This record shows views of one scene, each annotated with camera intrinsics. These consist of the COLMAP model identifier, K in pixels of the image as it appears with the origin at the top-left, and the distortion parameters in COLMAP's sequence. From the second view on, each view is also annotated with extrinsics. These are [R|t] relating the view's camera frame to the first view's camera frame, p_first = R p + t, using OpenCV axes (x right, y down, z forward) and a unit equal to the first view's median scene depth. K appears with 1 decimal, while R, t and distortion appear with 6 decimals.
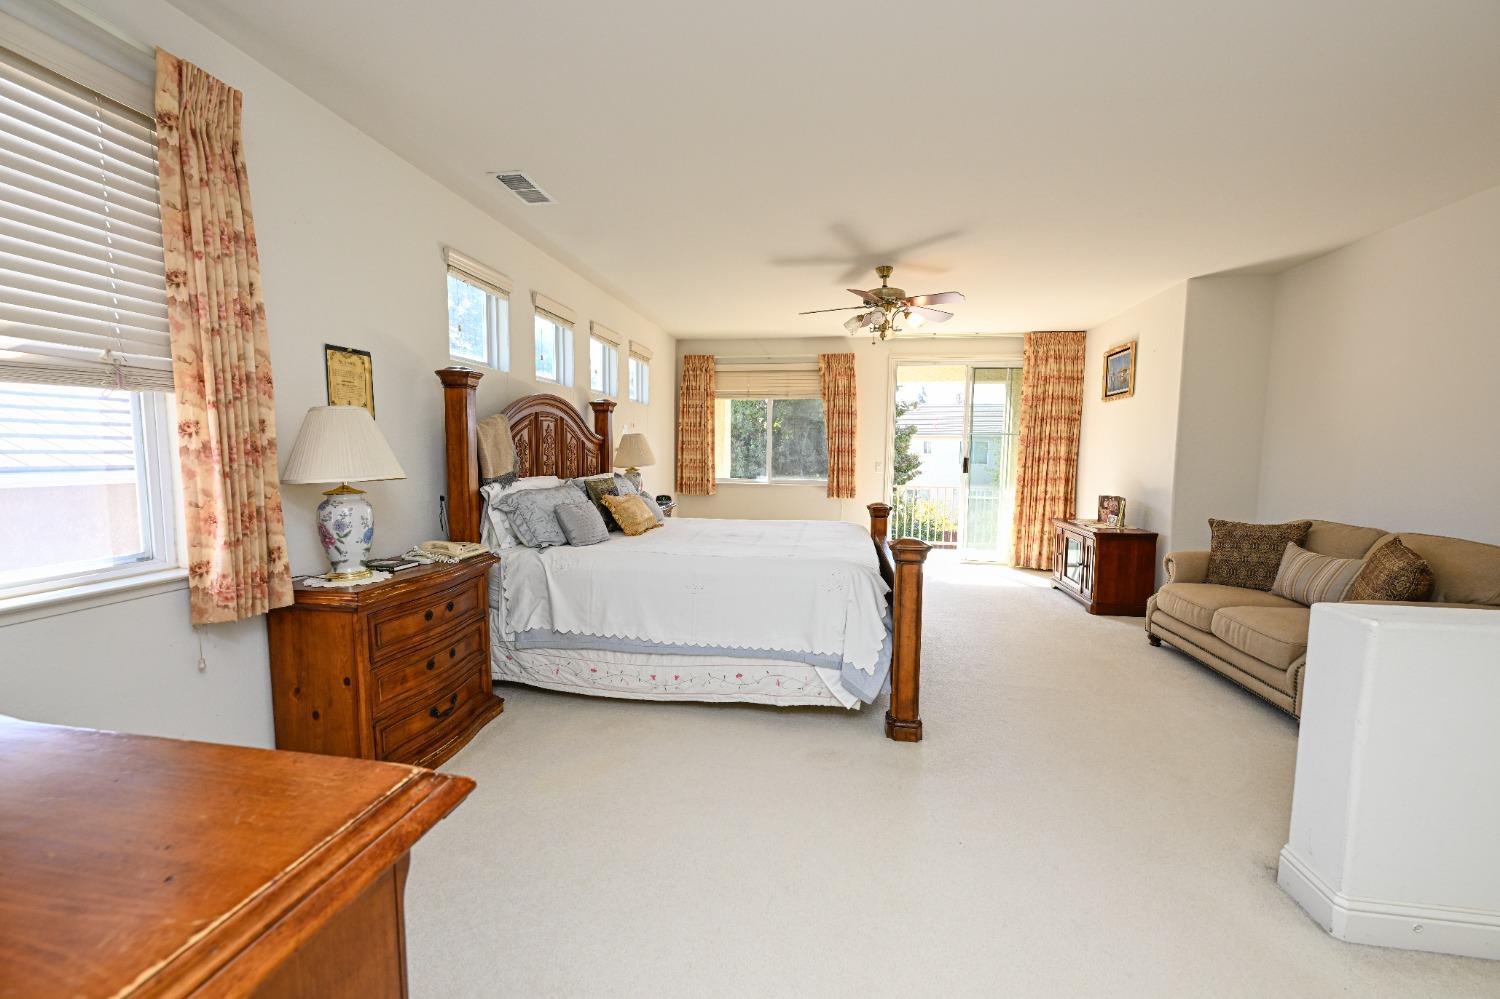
lens RADIAL K [[593.5, 0, 743.8], [0, 593.5, 501.3], [0, 0, 1]] dist [-0.001553, -0.000014]
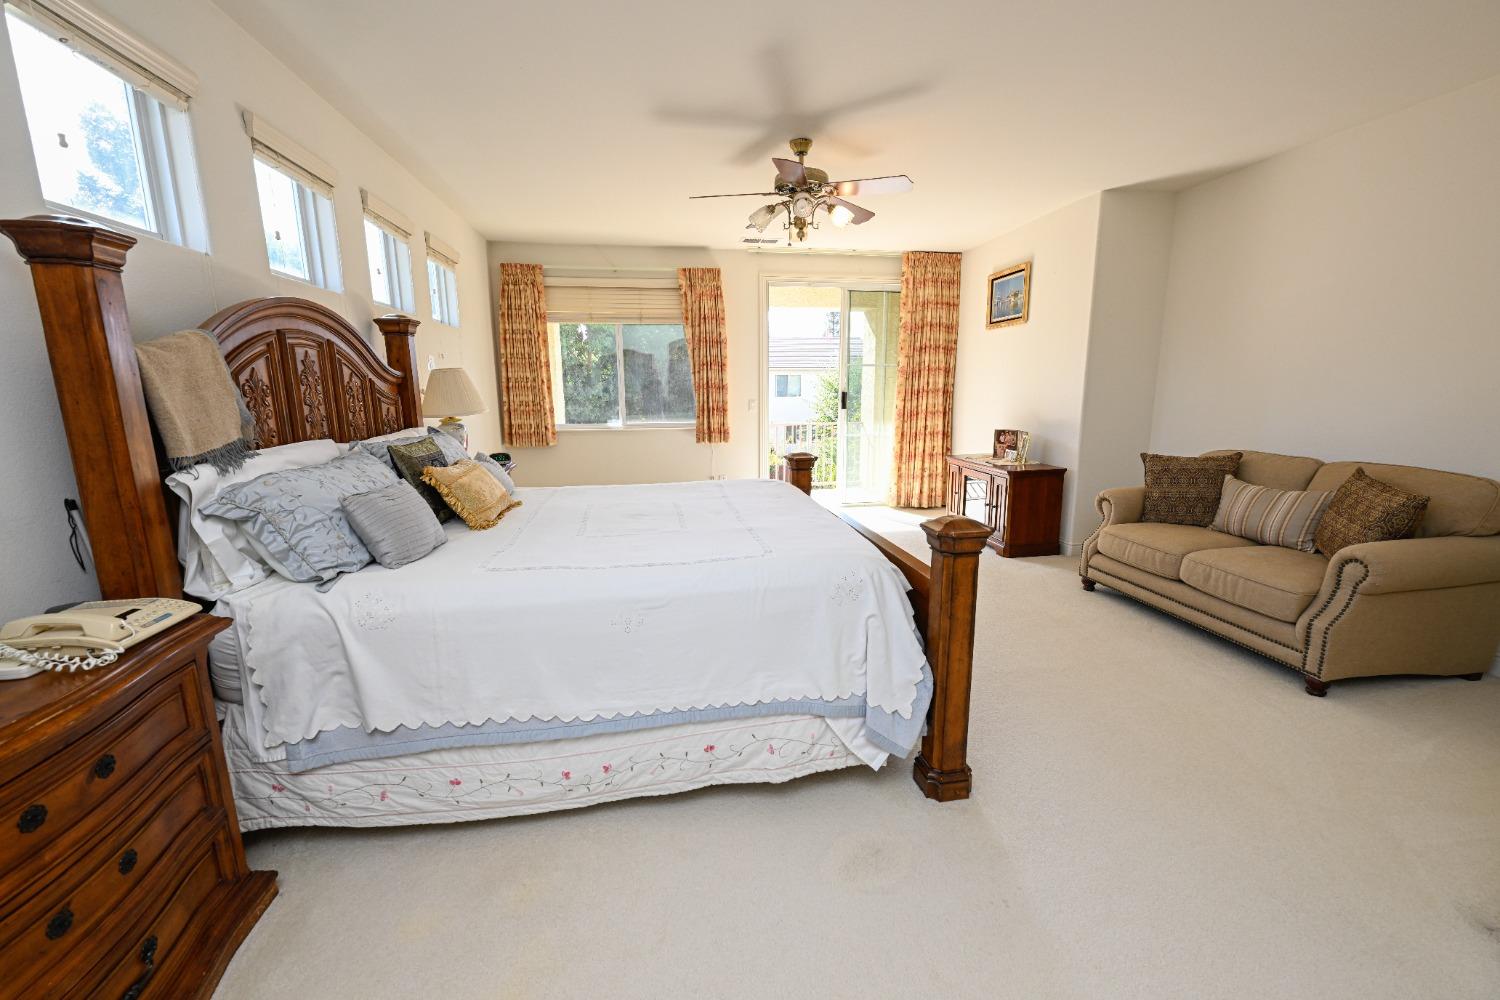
lens RADIAL K [[600.9, 0, 750.0], [0, 600.9, 500.0], [0, 0, 1]] dist [-0.001874, -0.000027]
pose [[0.950011, -0.076183, 0.302778, -0.101680], [0.044857, 0.993017, 0.109111, -0.028824], [-0.308976, -0.090075, 0.946795, 0.285893]]
